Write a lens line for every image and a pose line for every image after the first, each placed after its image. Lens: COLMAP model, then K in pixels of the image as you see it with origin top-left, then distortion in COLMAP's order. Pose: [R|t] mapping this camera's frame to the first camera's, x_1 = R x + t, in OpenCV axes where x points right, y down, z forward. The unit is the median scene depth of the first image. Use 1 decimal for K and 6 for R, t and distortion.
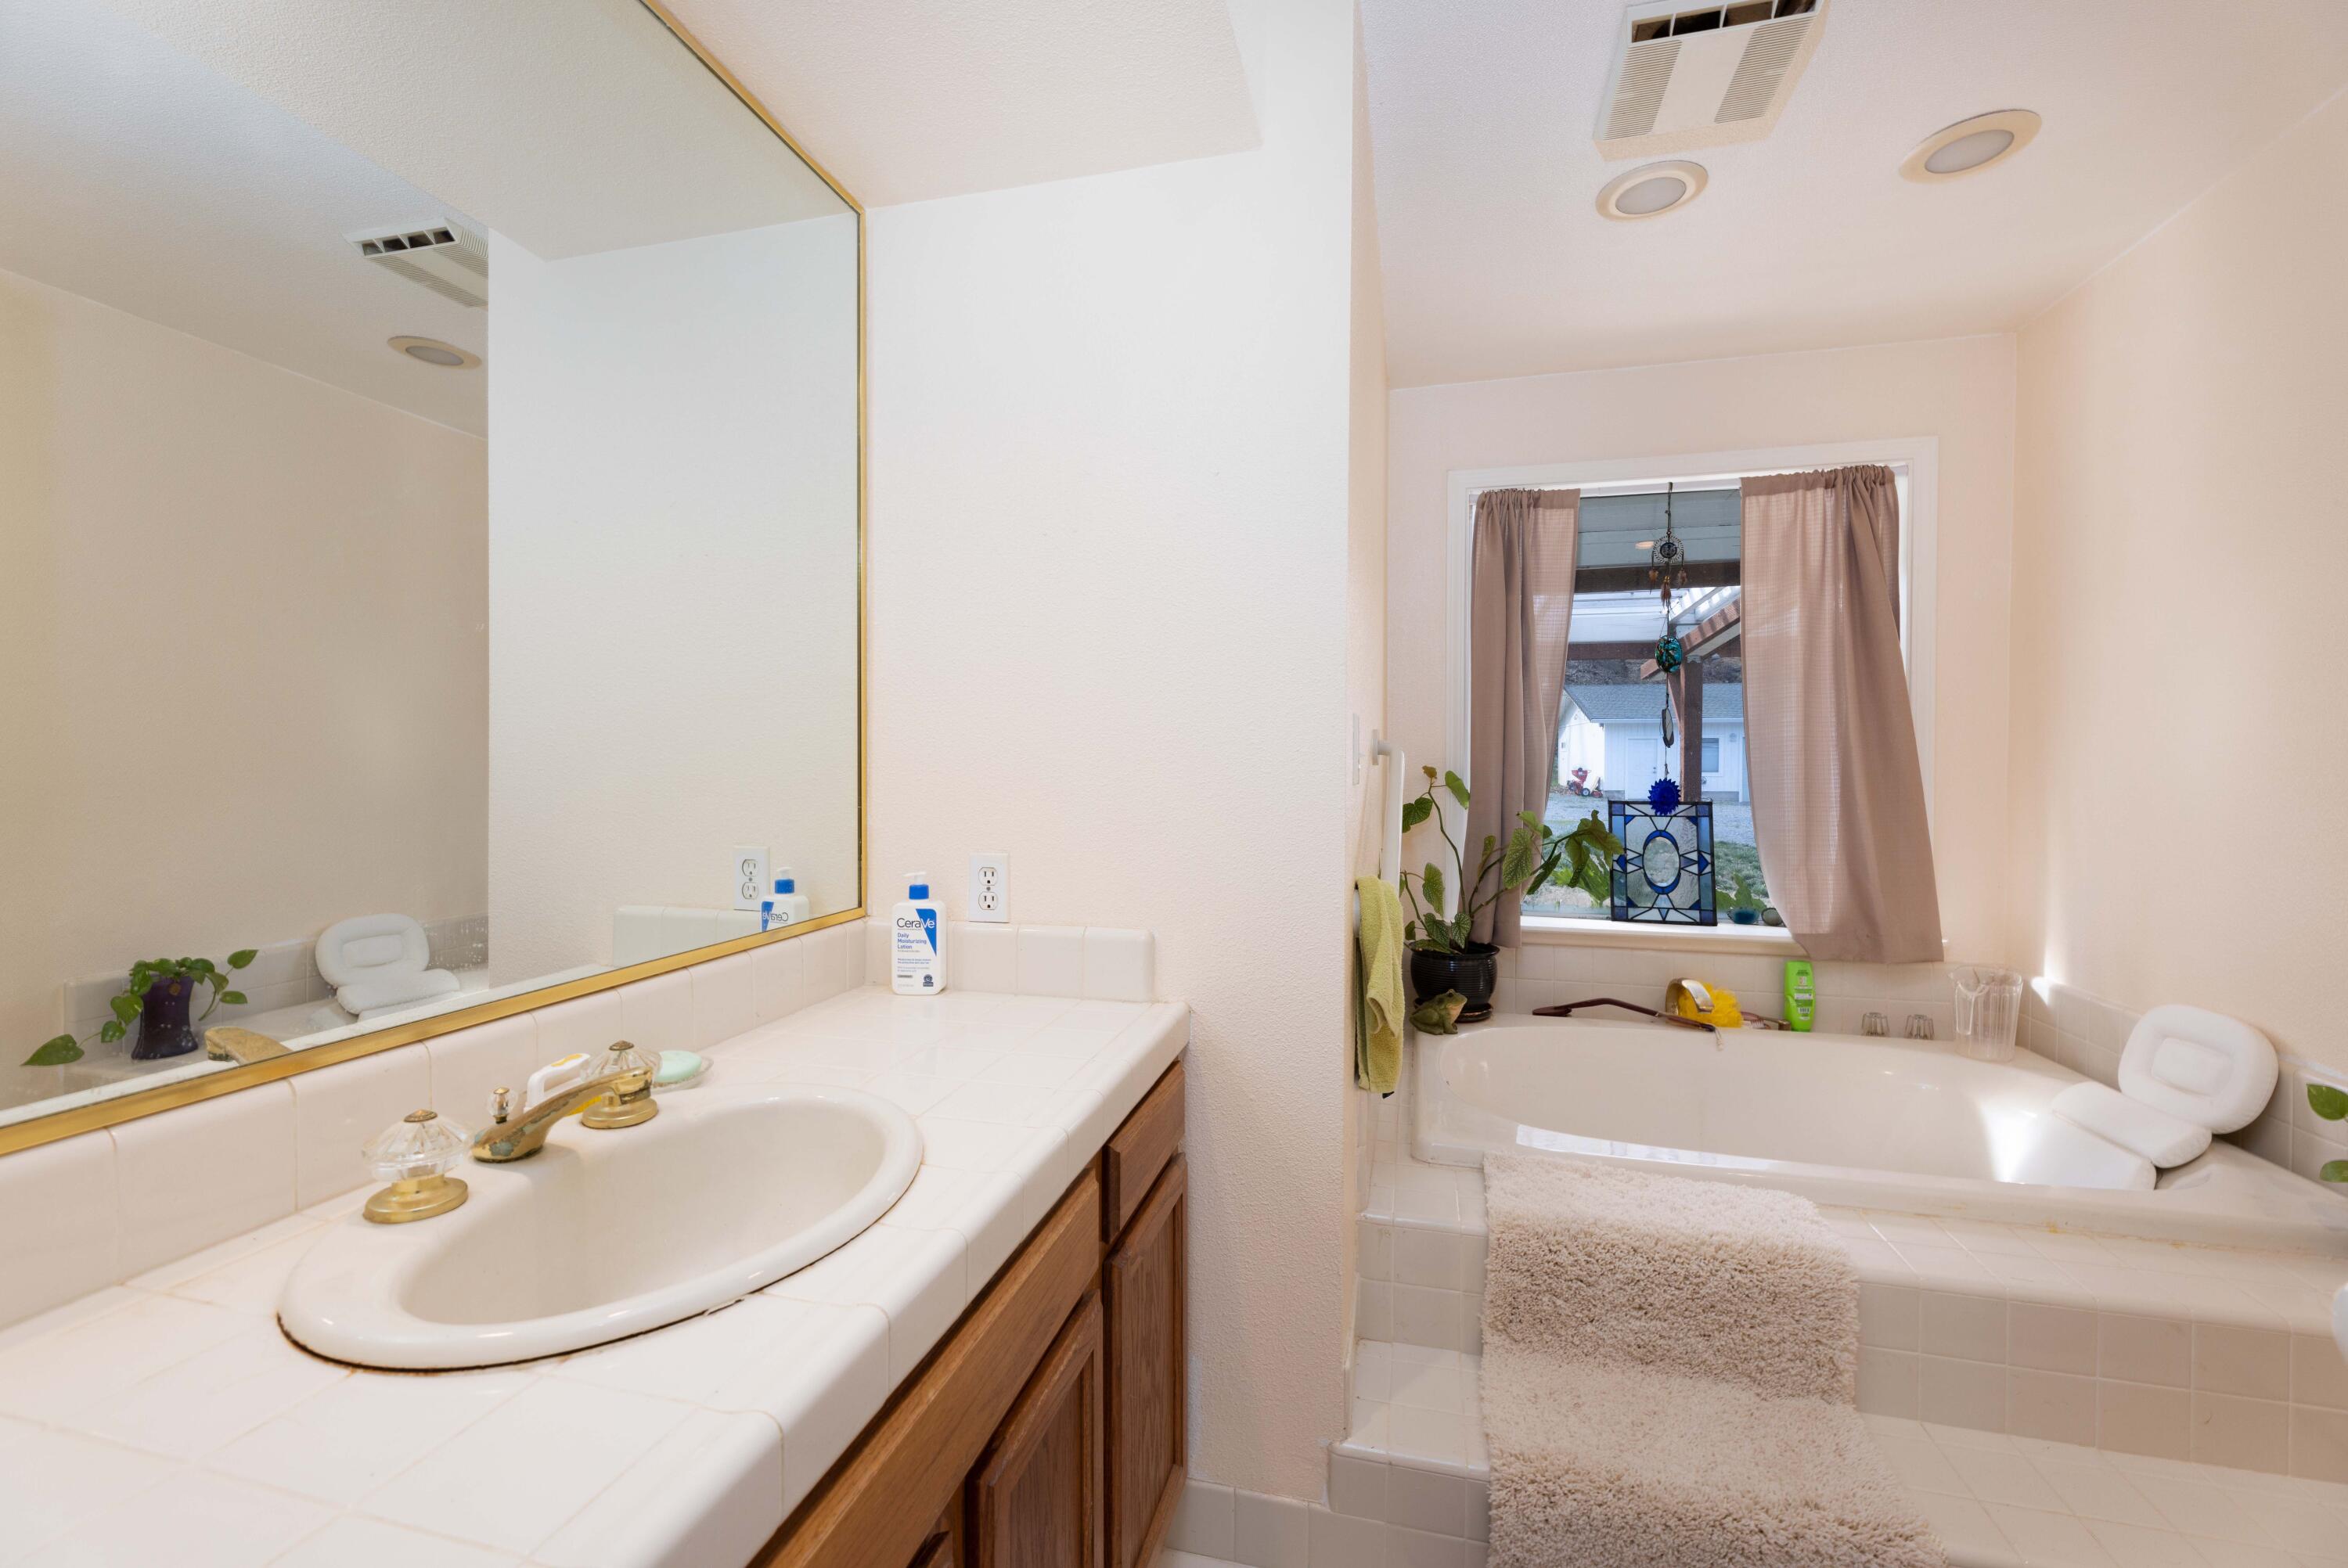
lens RADIAL K [[934.3, 0, 1174.0], [0, 934.3, 784.0], [0, 0, 1]] dist [-0.001922, -0.000129]
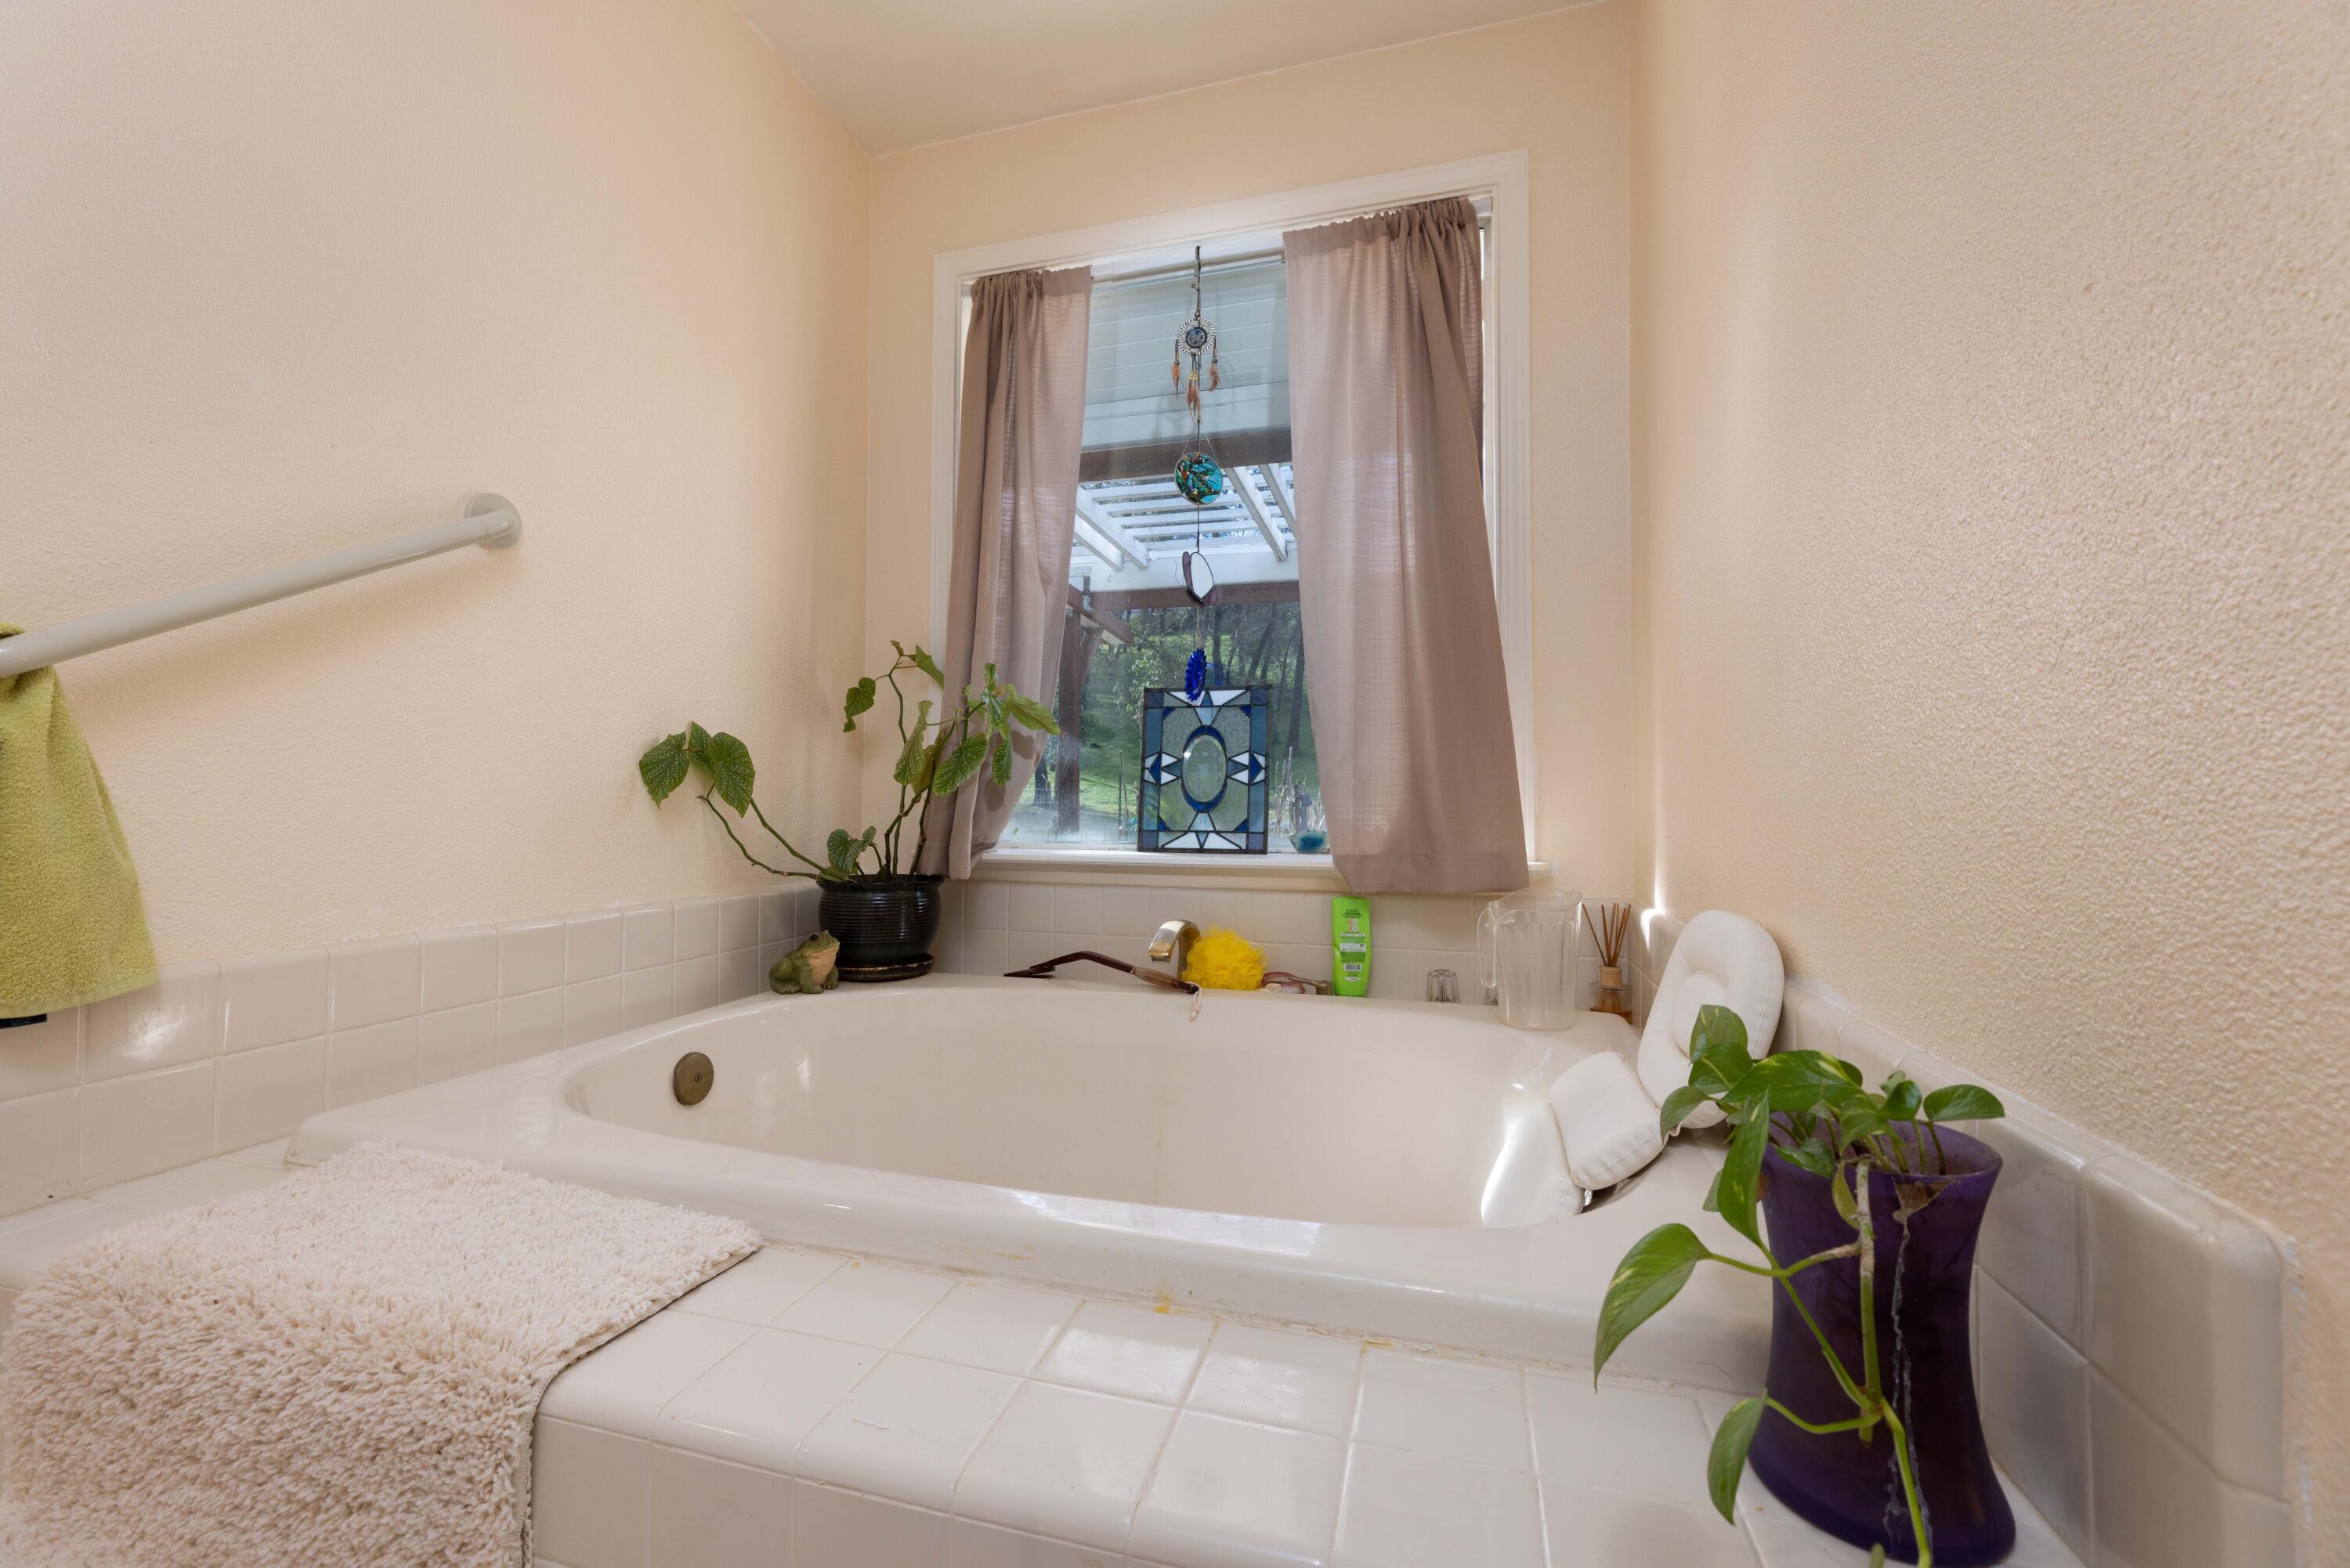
lens RADIAL K [[935.2, 0, 1175.0], [0, 935.2, 784.0], [0, 0, 1]] dist [-0.001922, -0.000129]
pose [[0.999648, 0.000929, -0.026515, 0.528559], [-0.001944, 0.999266, -0.038263, 0.125537], [0.026460, 0.038301, 0.998916, 0.279614]]
